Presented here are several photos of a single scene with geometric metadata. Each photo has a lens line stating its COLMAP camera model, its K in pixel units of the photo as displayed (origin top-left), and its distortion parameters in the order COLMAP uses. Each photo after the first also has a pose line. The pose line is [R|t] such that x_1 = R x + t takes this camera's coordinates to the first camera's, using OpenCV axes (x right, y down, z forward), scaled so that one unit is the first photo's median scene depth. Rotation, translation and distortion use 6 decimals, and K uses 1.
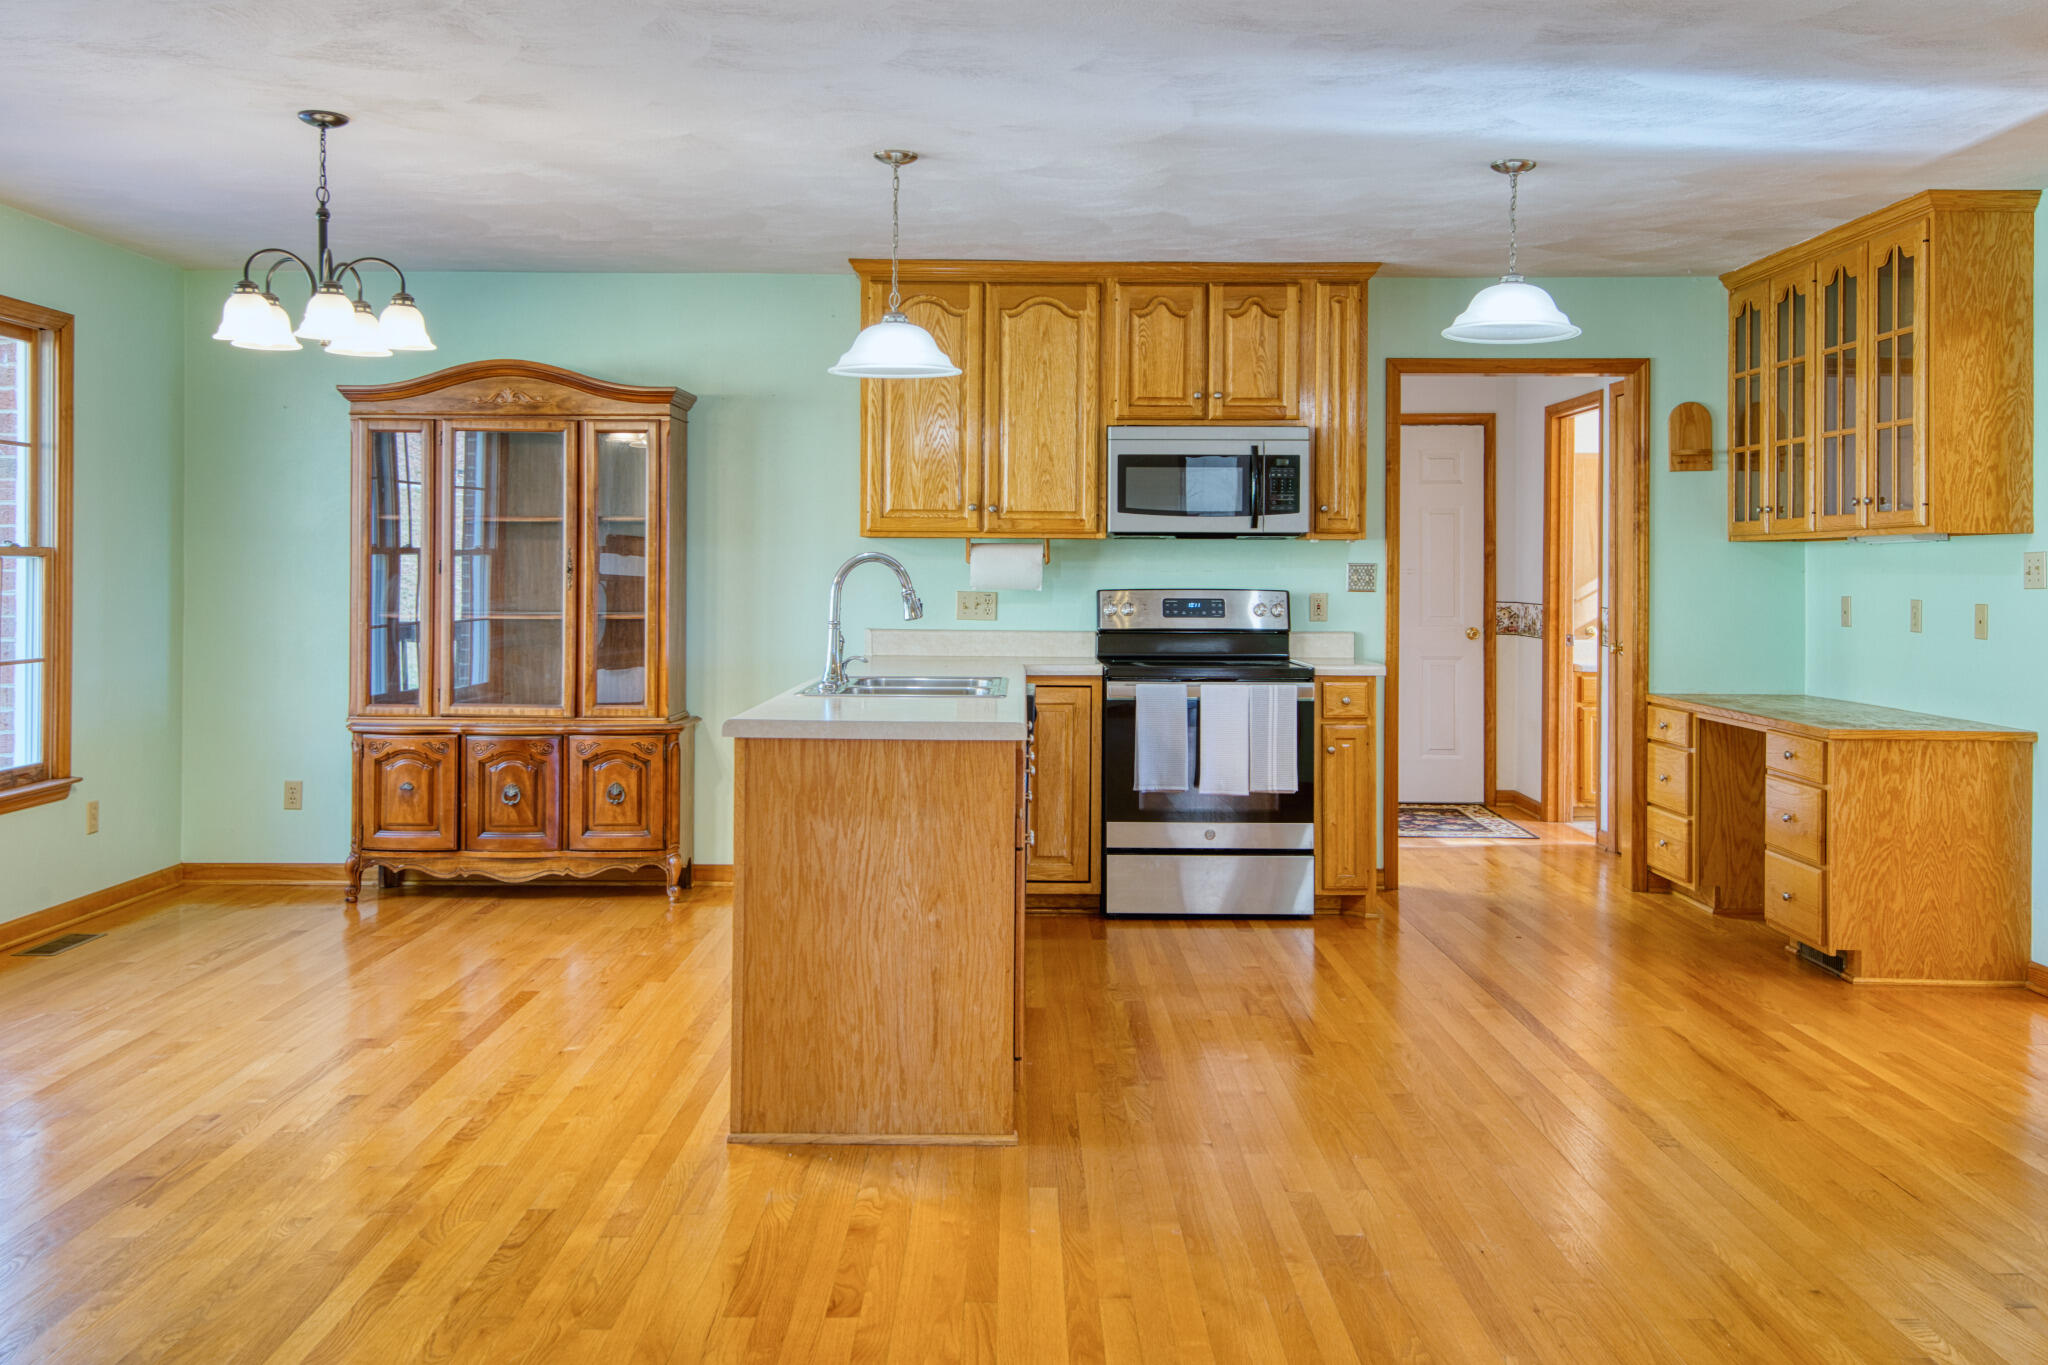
lens RADIAL K [[1731.5, 0, 1014.8], [0, 1731.5, 566.7], [0, 0, 1]] dist [0.048467, -0.042664]
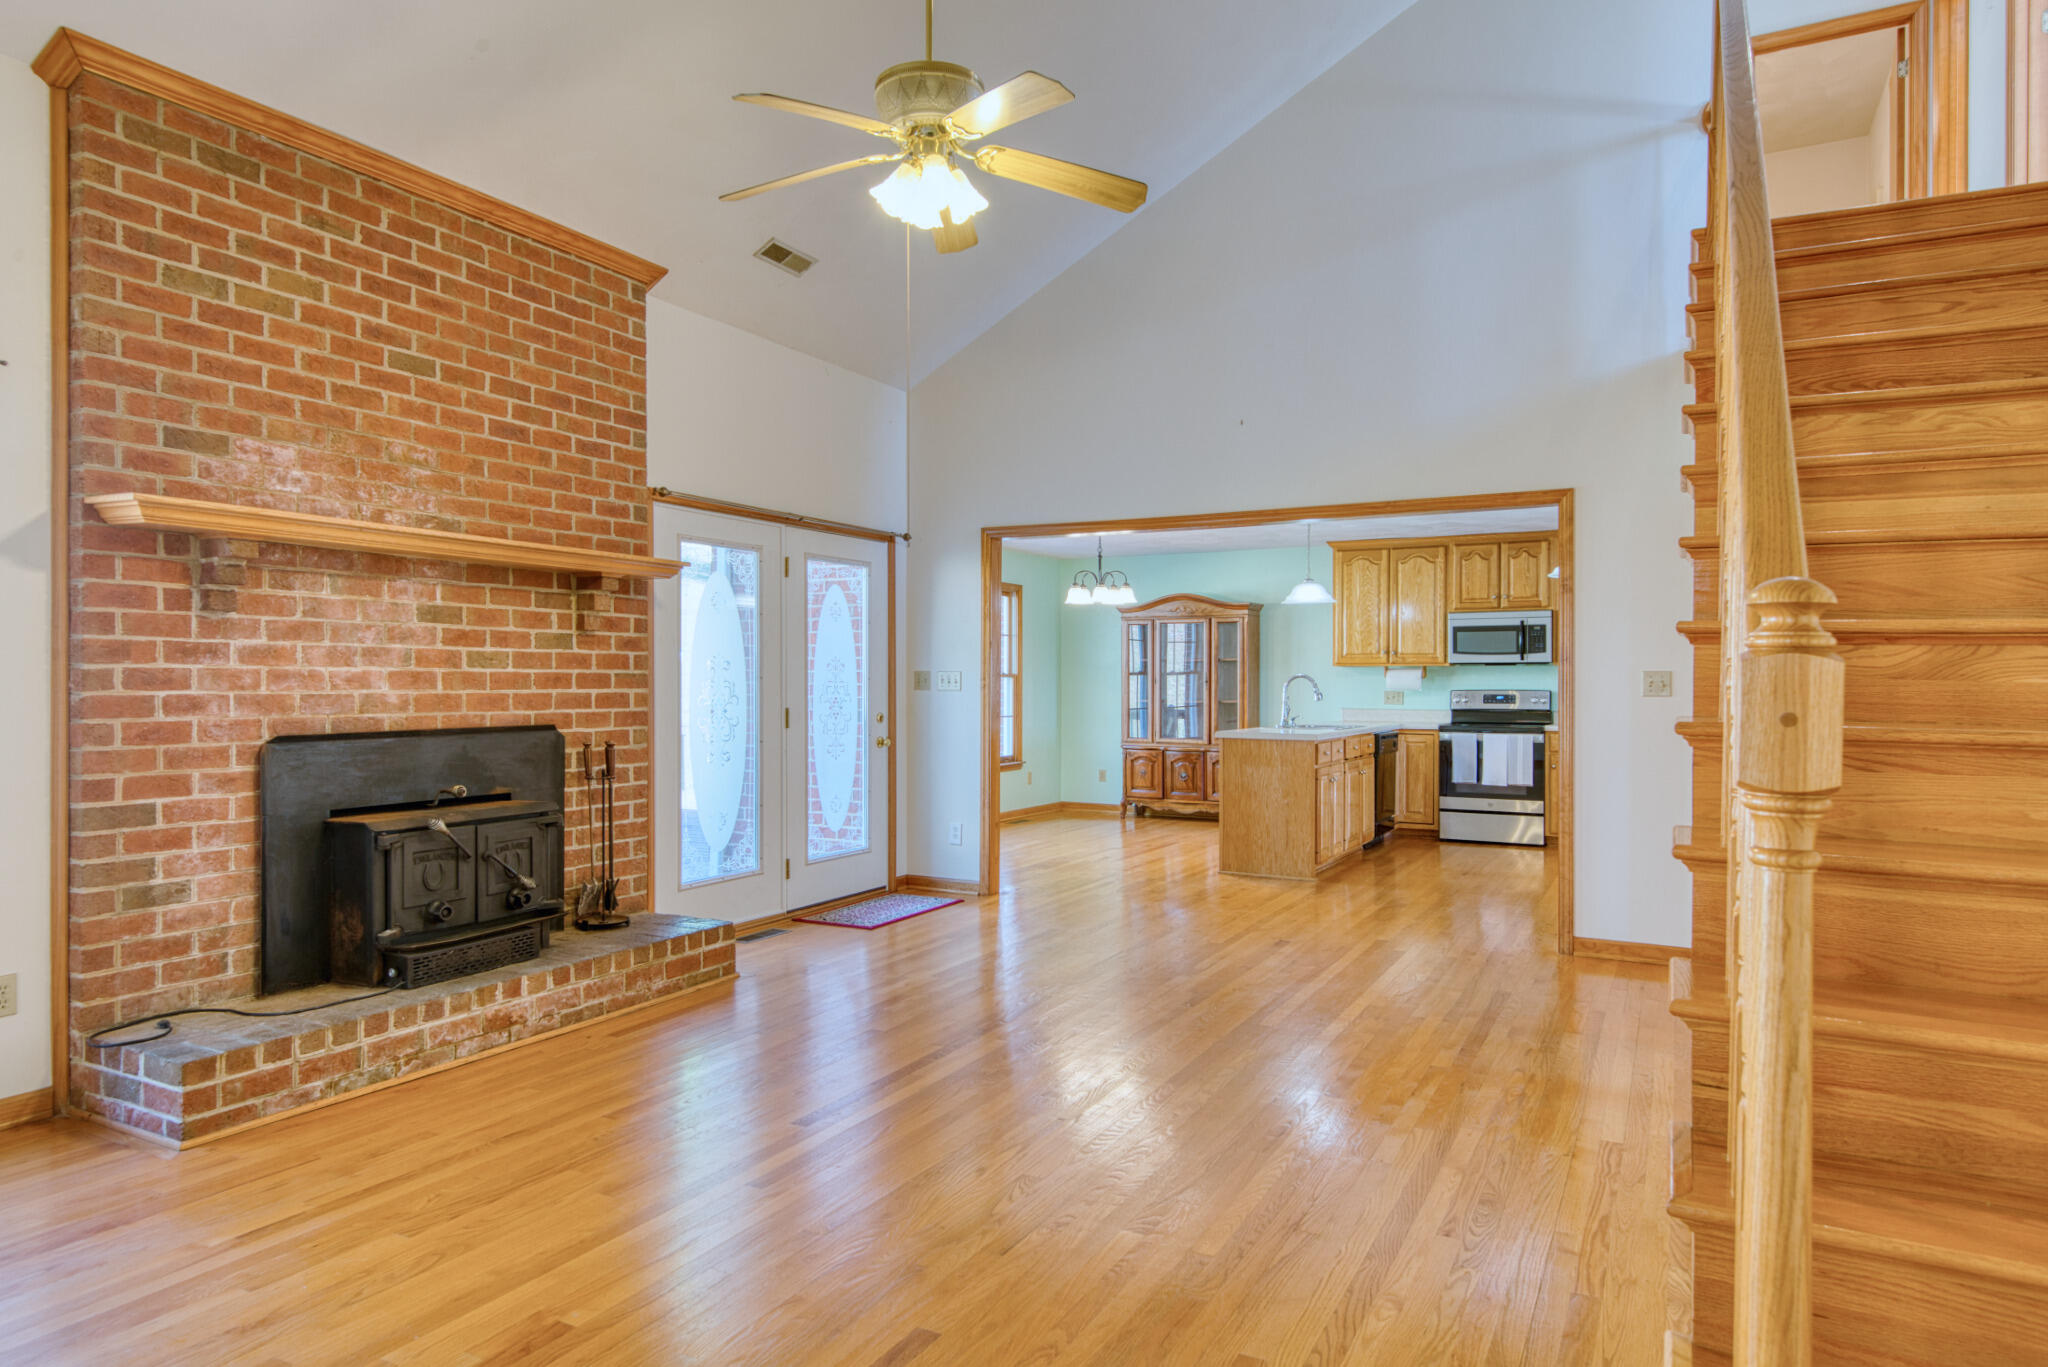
lens RADIAL K [[1233.1, 0, 1011.4], [0, 1233.1, 679.1], [0, 0, 1]] dist [0.021075, -0.003541]
pose [[0.878553, -0.004629, -0.477623, 0.305498], [0.003754, 0.999989, -0.002787, 0.002019], [0.477630, 0.000656, 0.878561, -0.585394]]
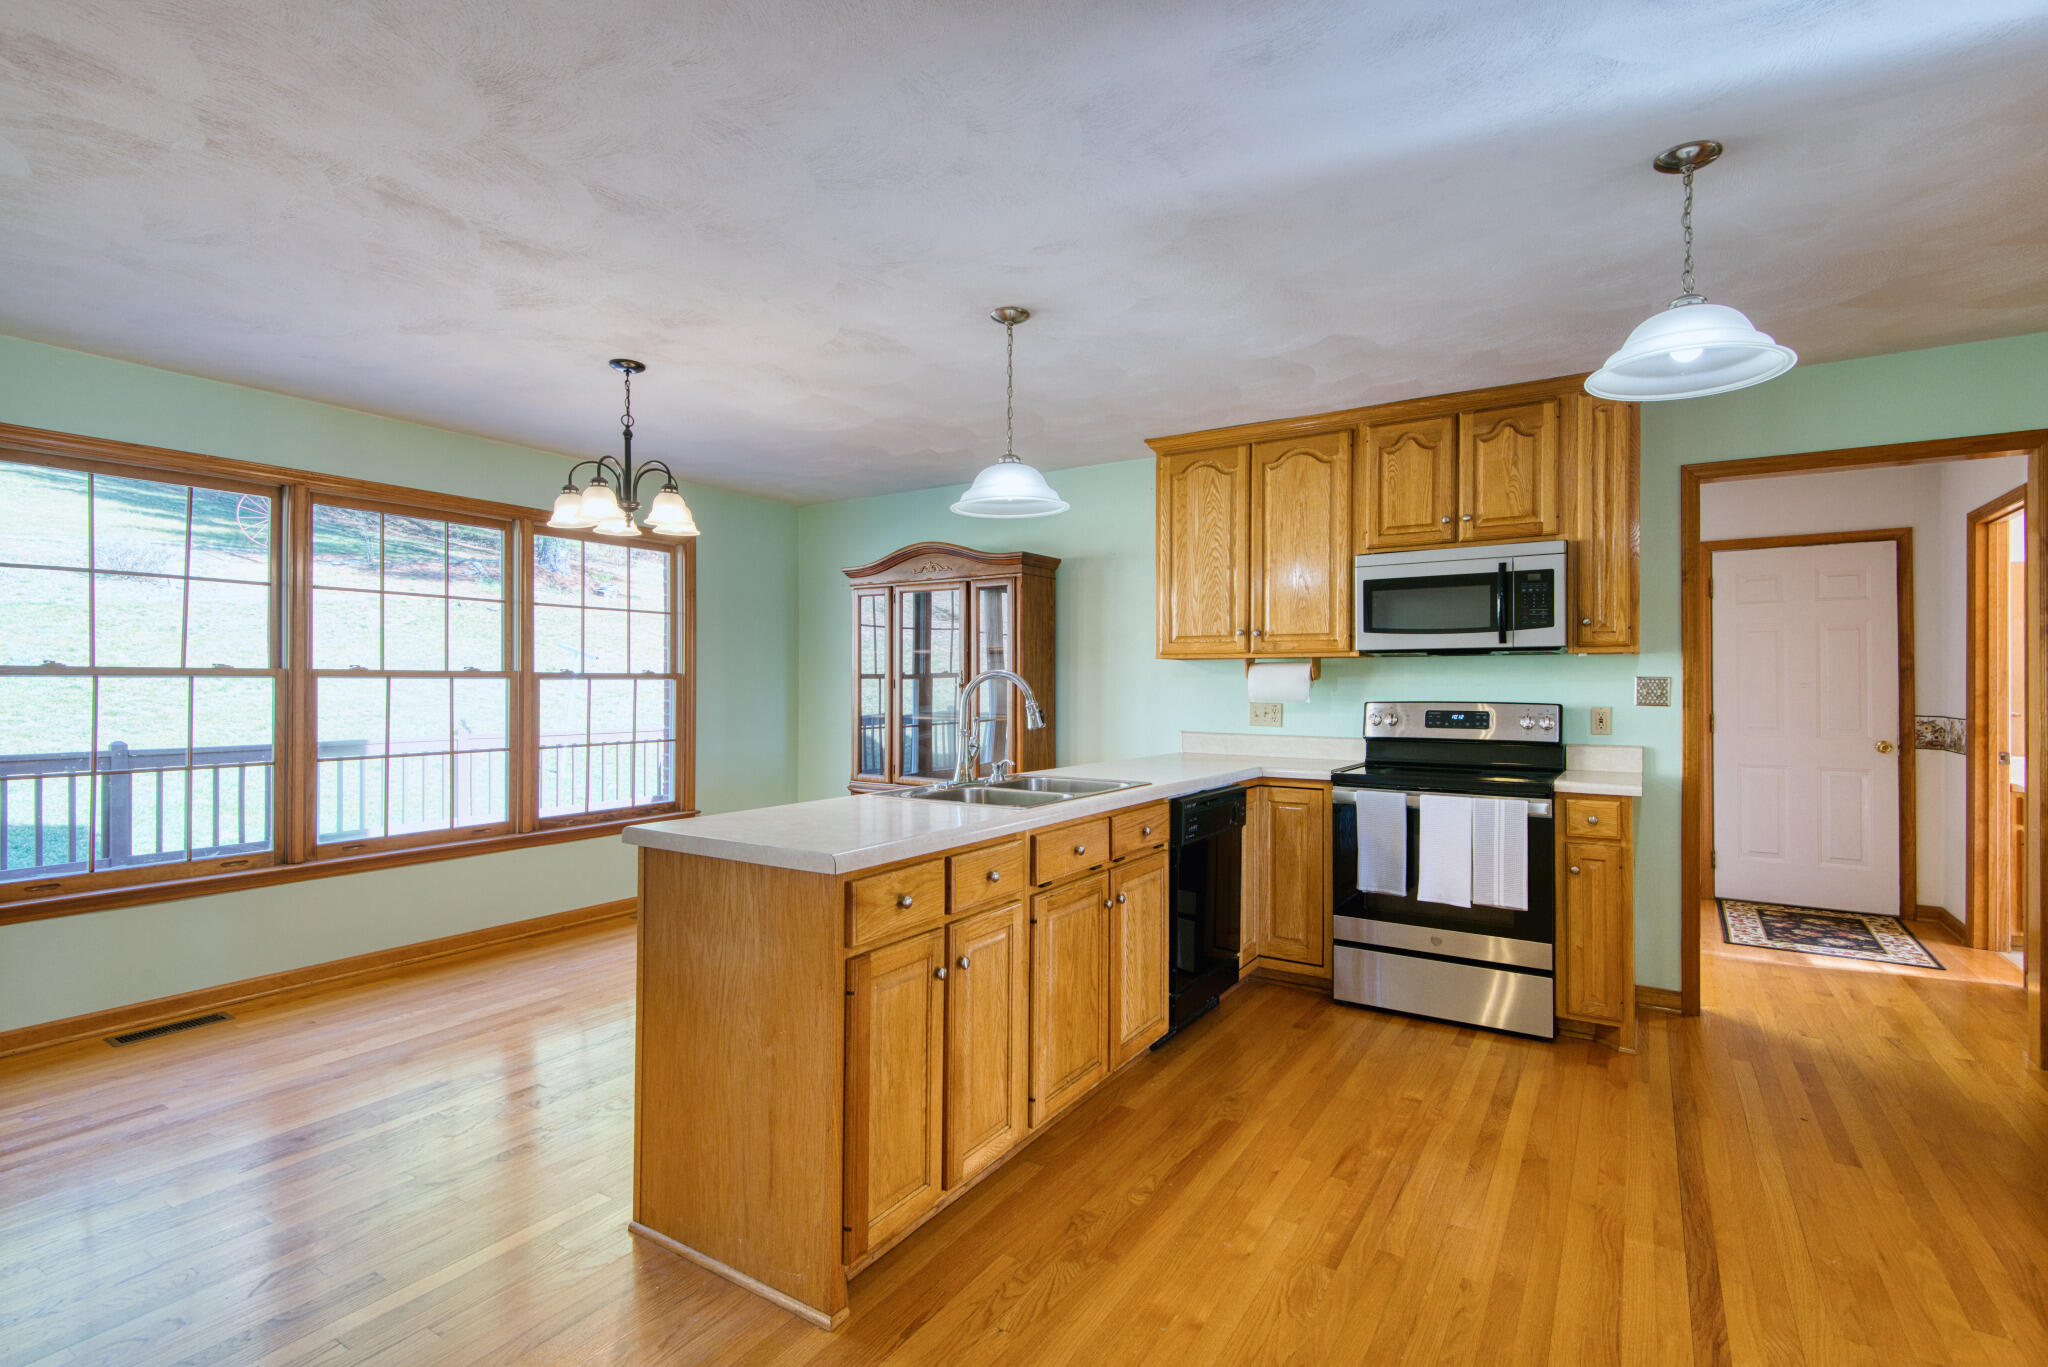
lens RADIAL K [[950.6, 0, 1017.3], [0, 950.6, 680.6], [0, 0, 1]] dist [0.042257, -0.028123]
pose [[0.843028, -0.005562, -0.537841, 0.199635], [0.003347, 0.999981, -0.005096, 0.001754], [0.537860, 0.002496, 0.843031, 0.363695]]
